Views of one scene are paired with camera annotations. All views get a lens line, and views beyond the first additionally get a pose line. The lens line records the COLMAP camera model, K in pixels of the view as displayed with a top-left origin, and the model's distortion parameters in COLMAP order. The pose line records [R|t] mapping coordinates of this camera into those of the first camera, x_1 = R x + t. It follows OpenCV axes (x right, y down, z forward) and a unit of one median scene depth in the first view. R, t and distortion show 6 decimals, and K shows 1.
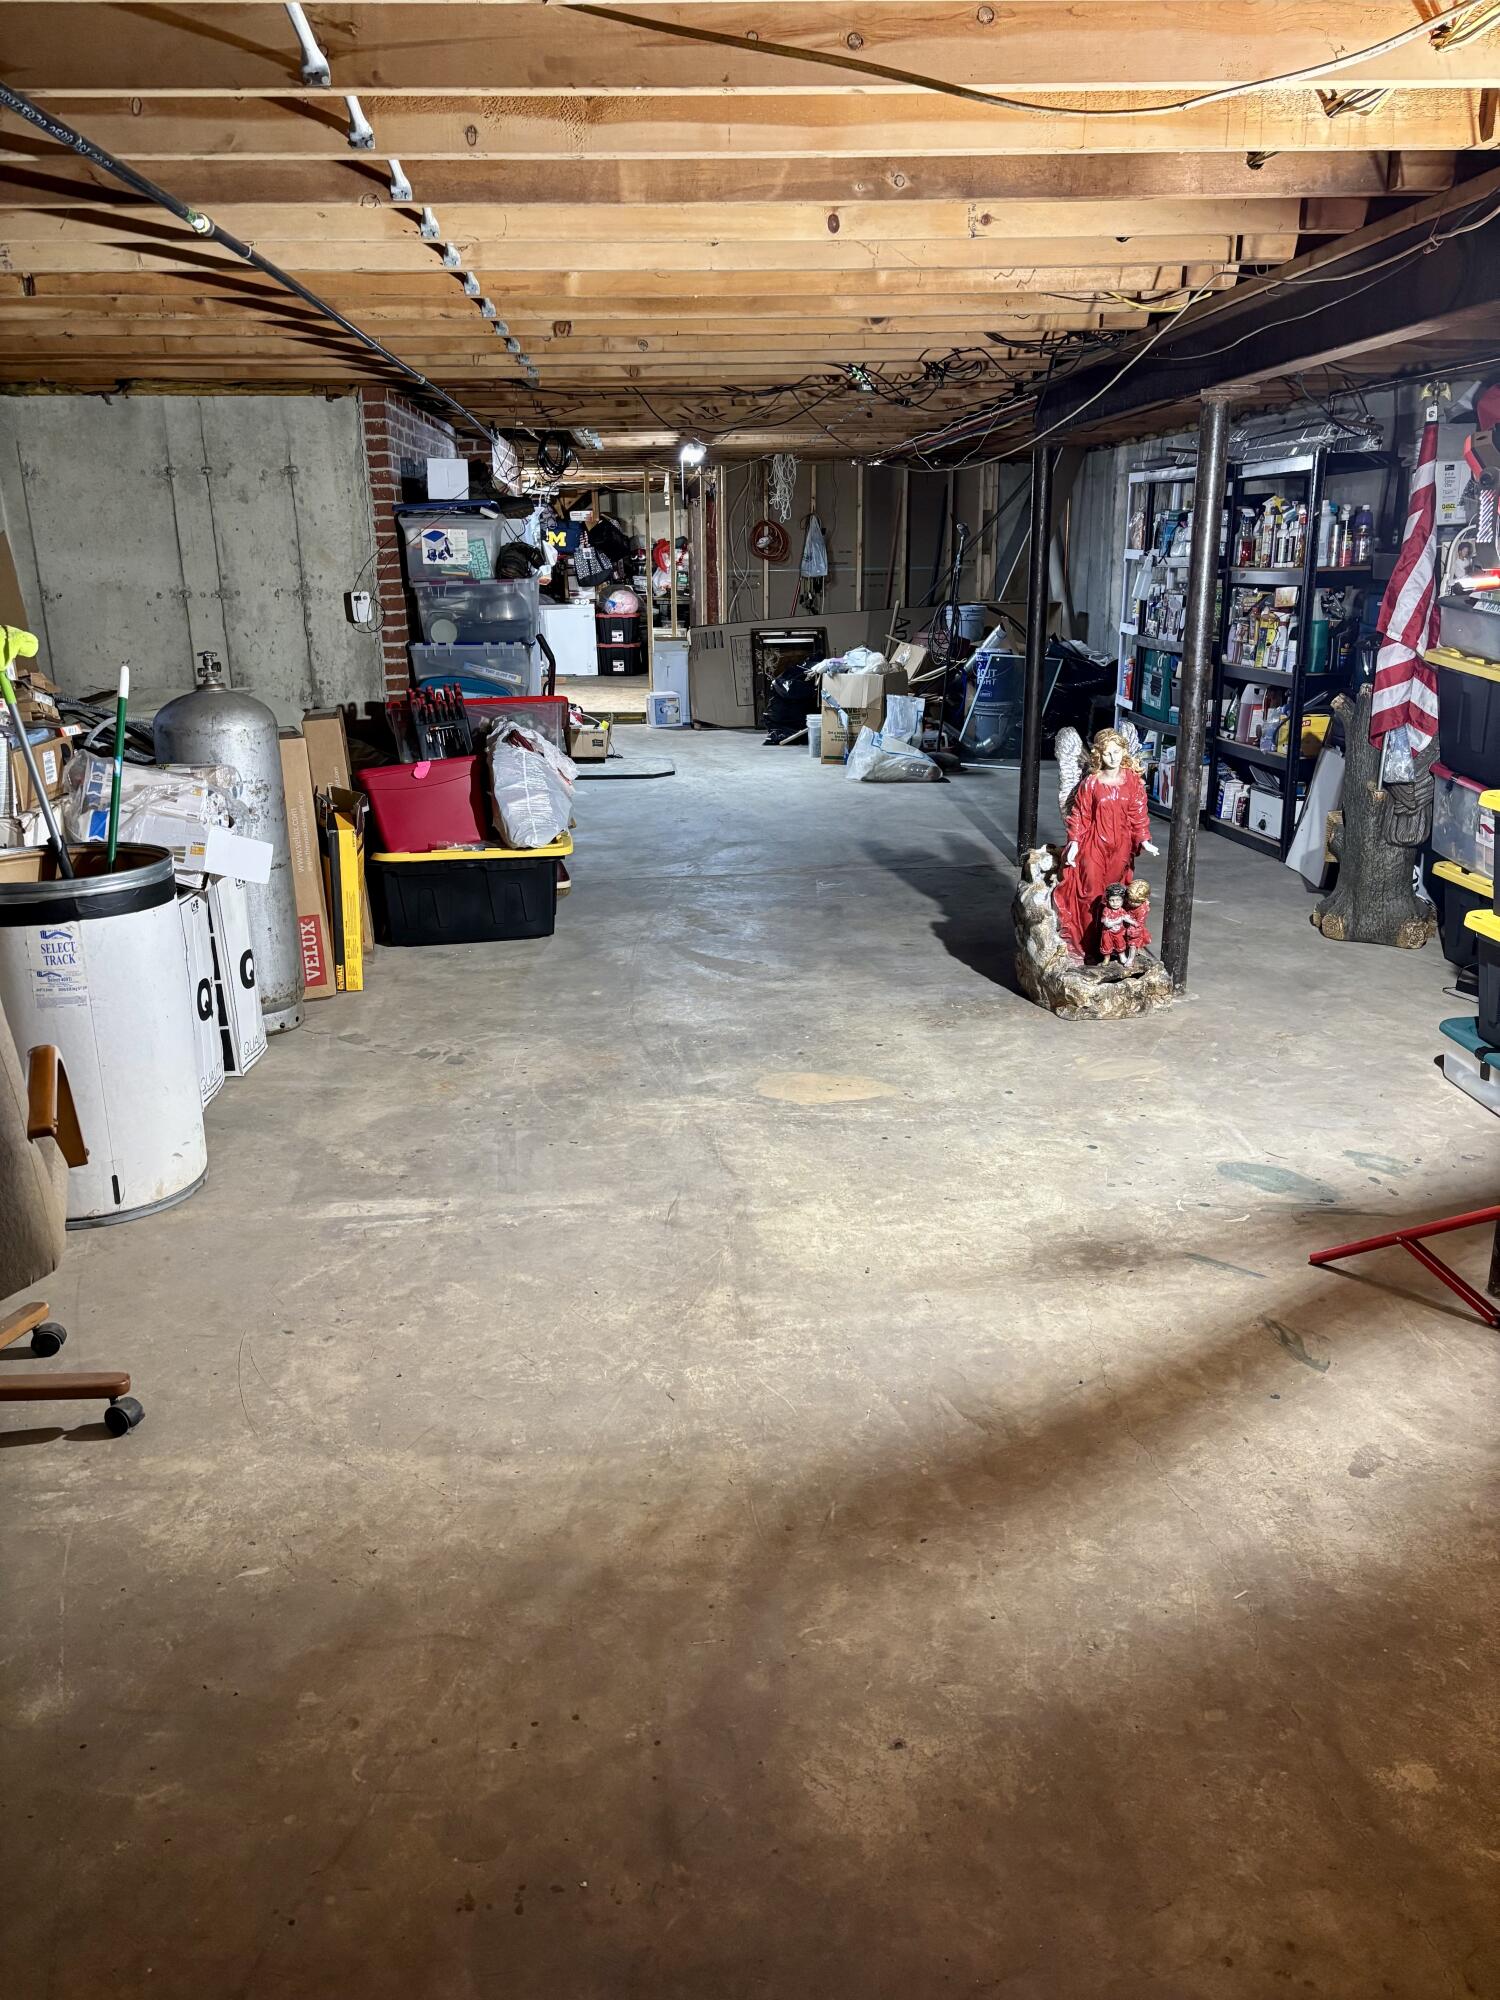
lens RADIAL K [[1489.0, 0, 750.0], [0, 1489.0, 1000.0], [0, 0, 1]] dist [0.004027, 0.000597]
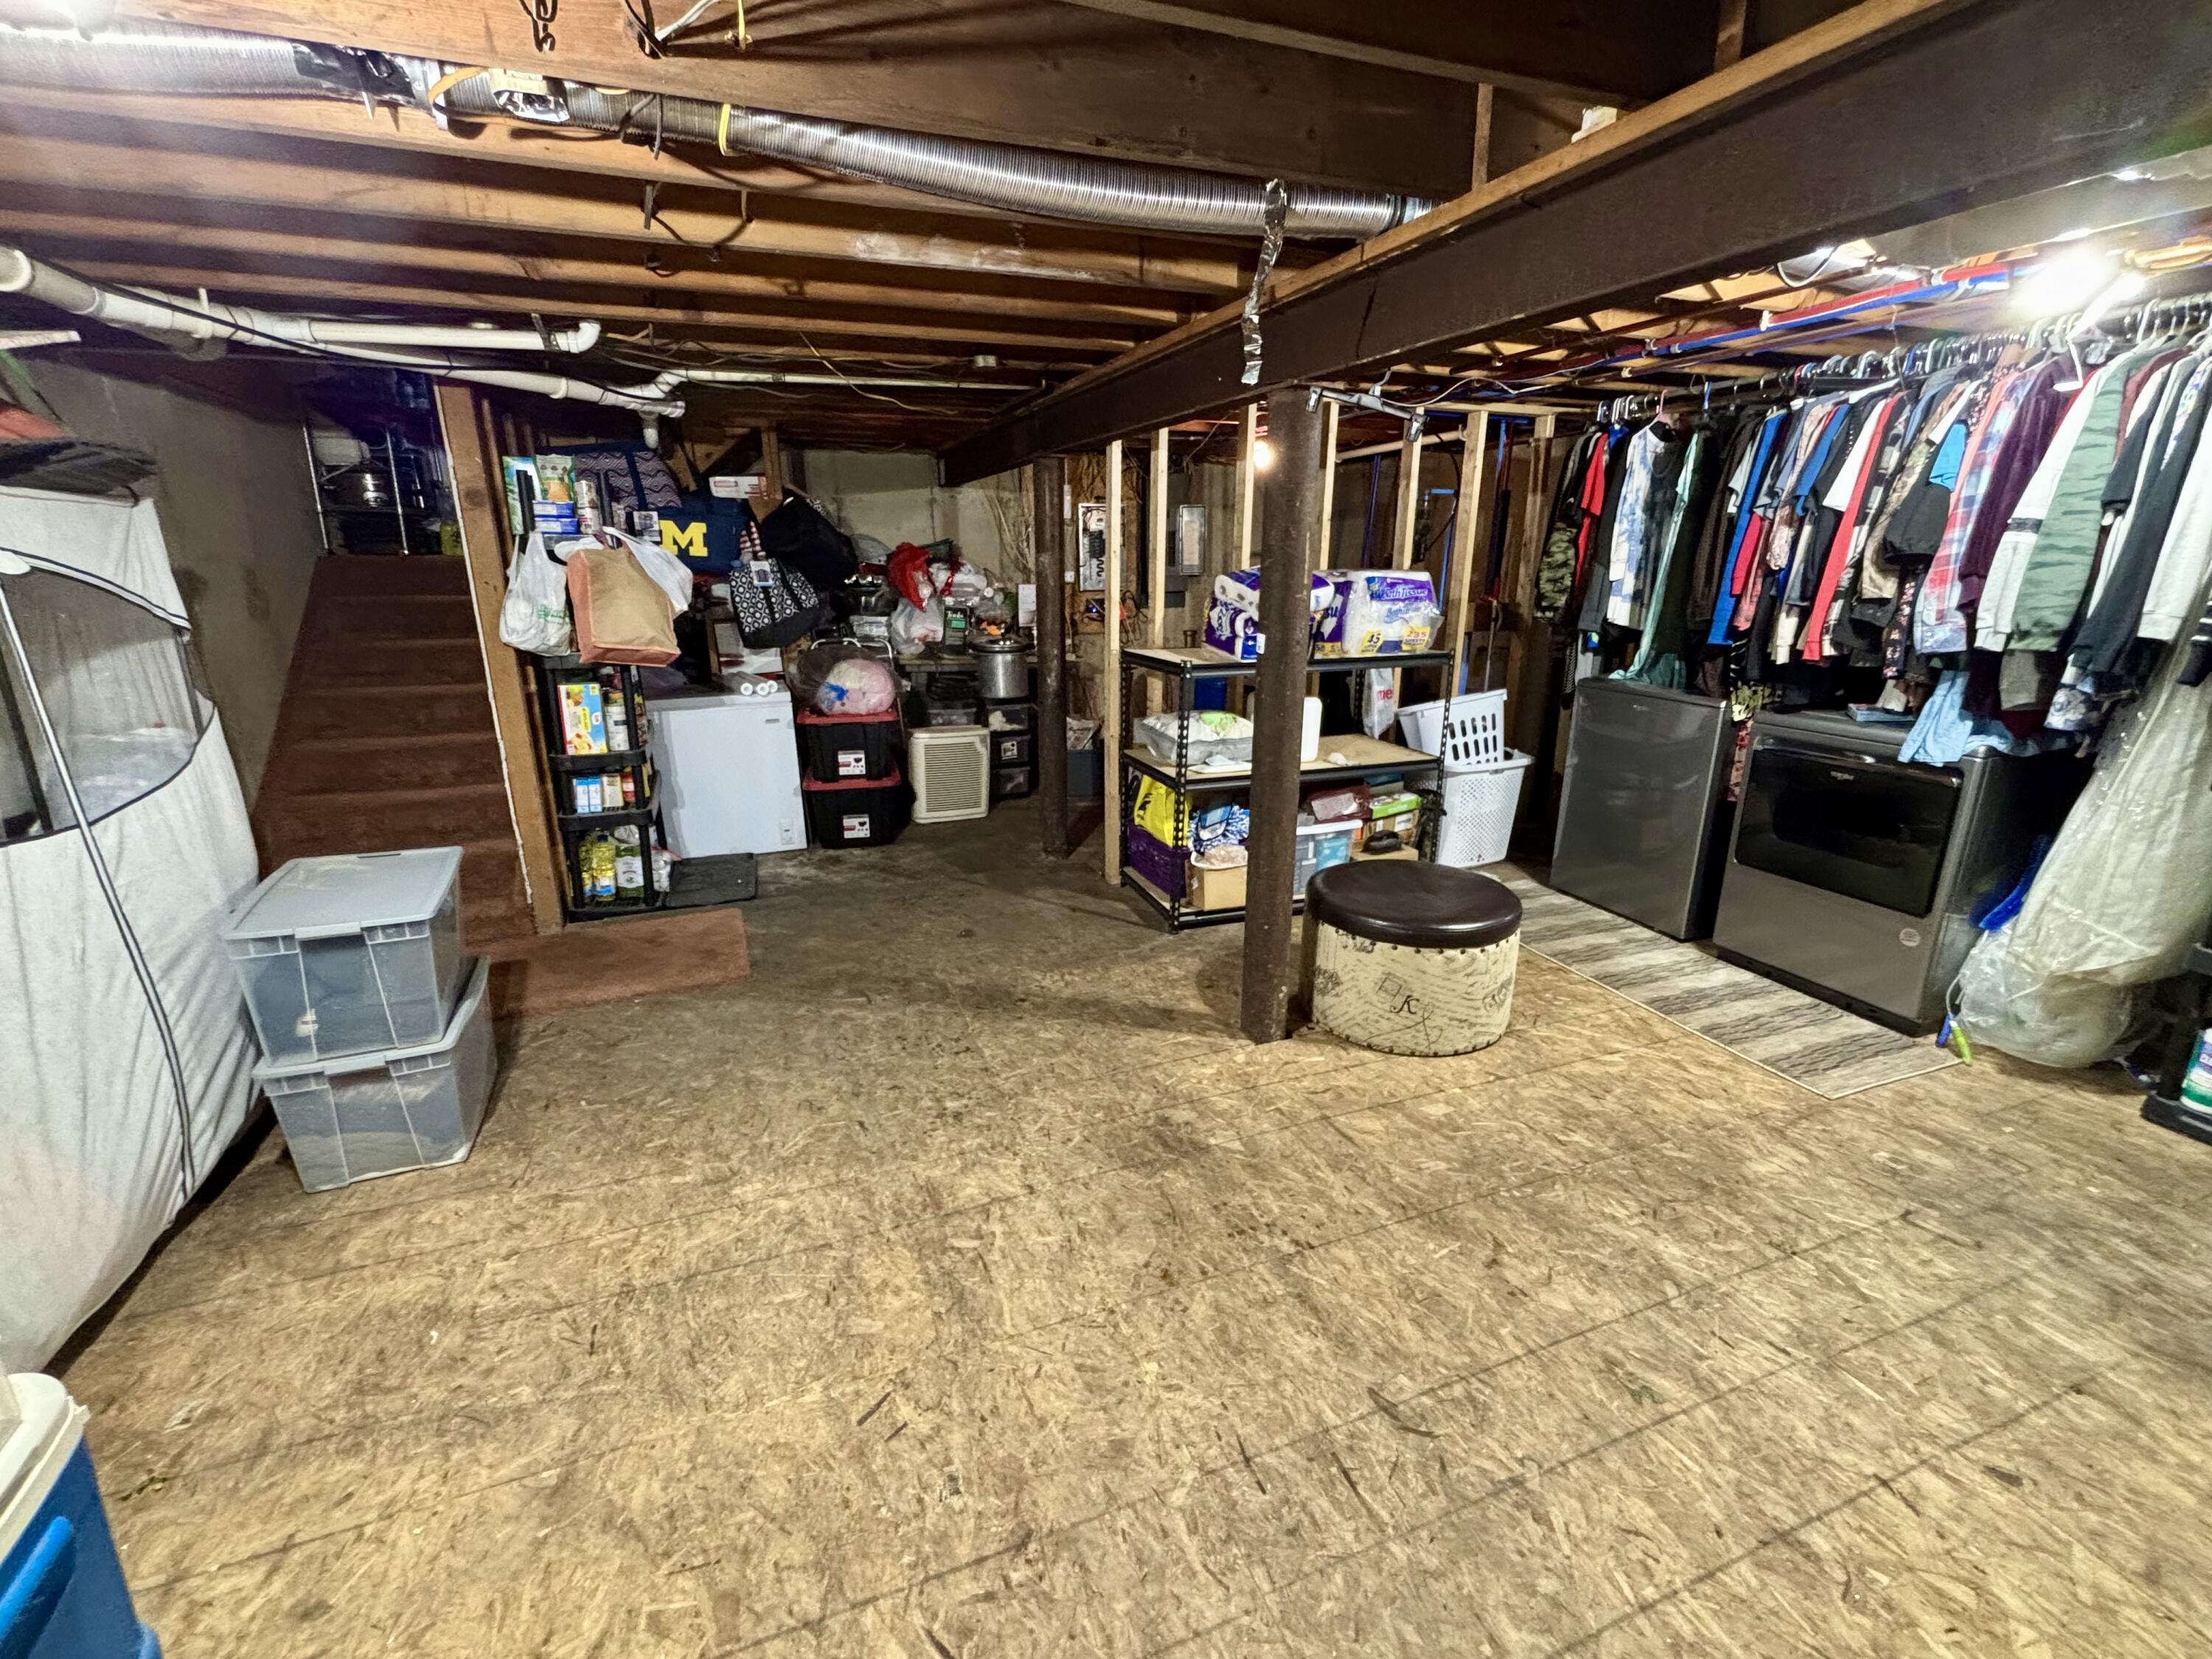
lens RADIAL K [[945.2, 0, 1106.0], [0, 945.2, 829.5], [0, 0, 1]] dist [0.007673, -0.000028]
pose [[0.953018, -0.073751, 0.293797, -0.100147], [0.078112, 0.996940, -0.003121, -0.216751], [-0.292668, 0.025924, 0.955863, 0.709306]]
